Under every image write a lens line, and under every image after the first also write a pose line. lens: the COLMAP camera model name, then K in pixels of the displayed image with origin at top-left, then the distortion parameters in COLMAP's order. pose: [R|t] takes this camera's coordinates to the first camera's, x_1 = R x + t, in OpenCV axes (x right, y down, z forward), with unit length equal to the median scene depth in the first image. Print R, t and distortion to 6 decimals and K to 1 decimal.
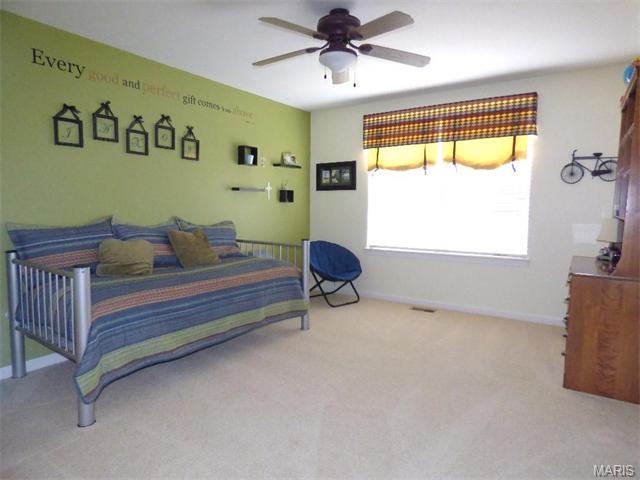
lens RADIAL K [[396.8, 0, 321.6], [0, 396.8, 240.1], [0, 0, 1]] dist [-0.008628, 0.006639]
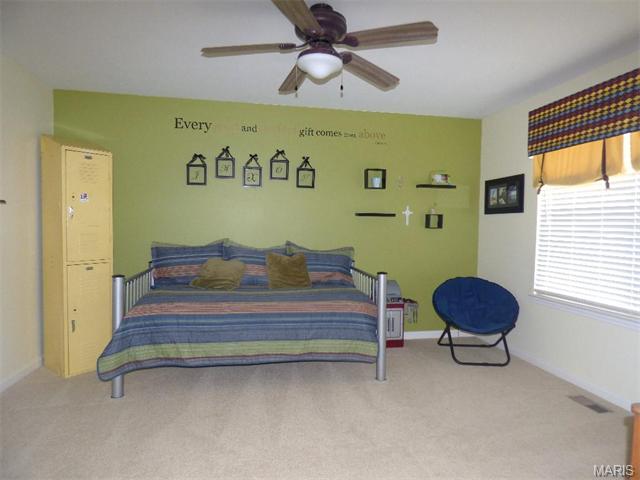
lens RADIAL K [[396.8, 0, 321.1], [0, 396.8, 238.5], [0, 0, 1]] dist [-0.008628, 0.006639]
pose [[0.704334, 0.032376, -0.709130, 0.458154], [-0.072609, 0.997006, -0.026599, -0.042451], [0.706145, 0.070223, 0.704576, 0.291708]]
